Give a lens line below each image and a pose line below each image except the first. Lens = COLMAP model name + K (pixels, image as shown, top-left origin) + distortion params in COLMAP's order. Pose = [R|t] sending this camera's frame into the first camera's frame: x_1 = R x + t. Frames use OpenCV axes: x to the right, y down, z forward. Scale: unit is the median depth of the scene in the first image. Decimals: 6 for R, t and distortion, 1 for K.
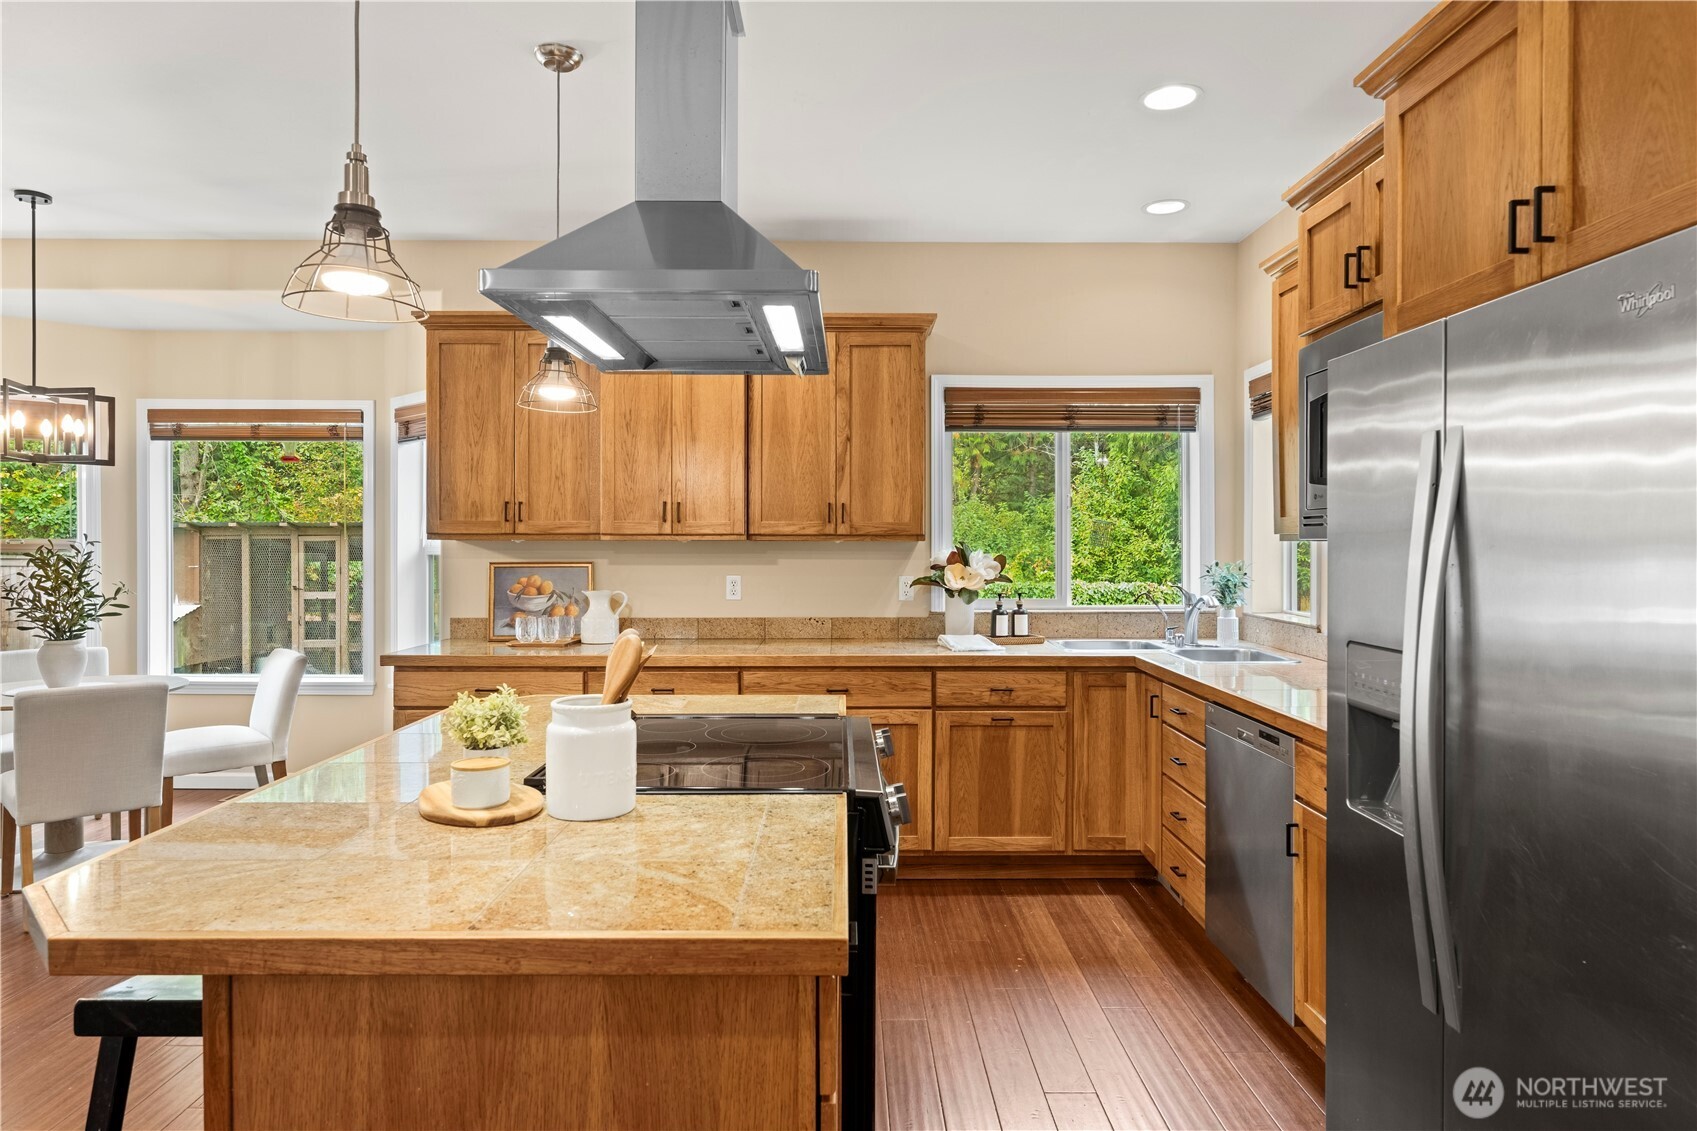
lens RADIAL K [[987.2, 0, 849.1], [0, 987.2, 551.9], [0, 0, 1]] dist [-0.004429, -0.001268]
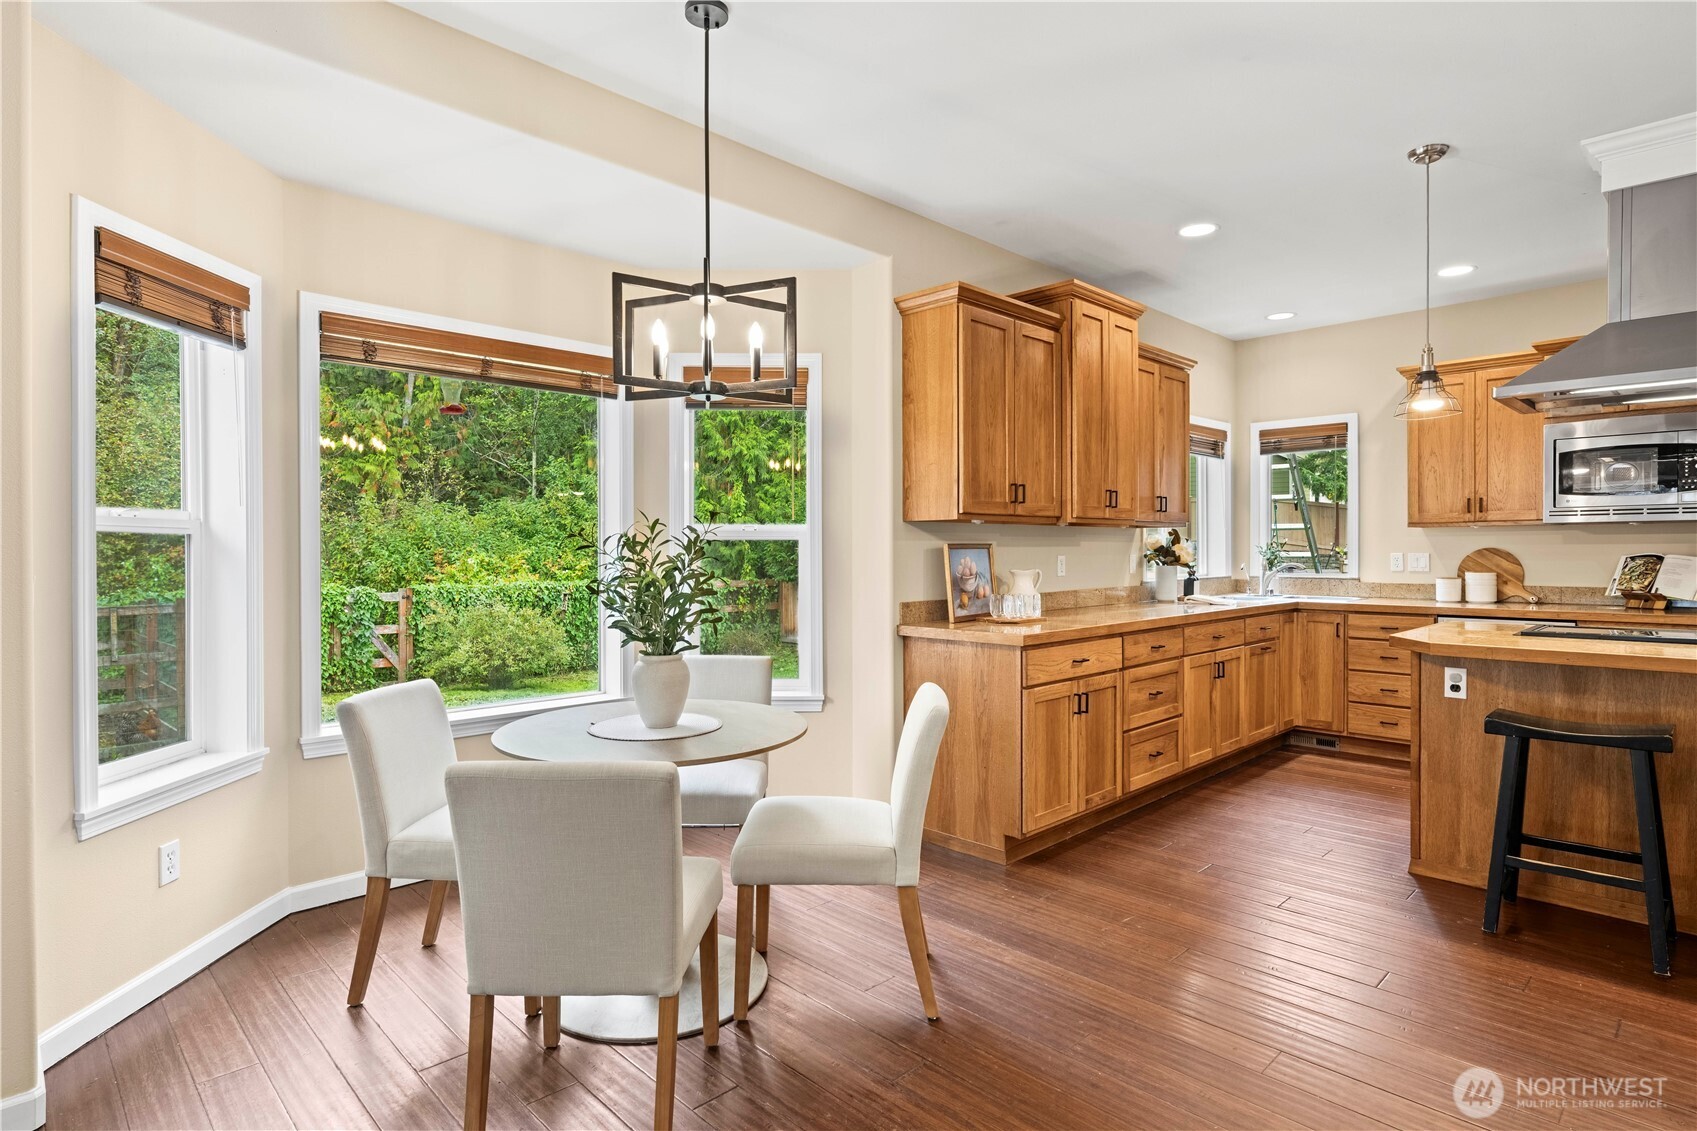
lens RADIAL K [[884.8, 0, 850.4], [0, 884.8, 557.1], [0, 0, 1]] dist [0.000155, 0.000991]
pose [[0.717320, -0.009800, 0.696675, -1.113868], [0.011985, 0.999927, 0.001726, 0.022485], [-0.696641, 0.007112, 0.717385, 0.451107]]
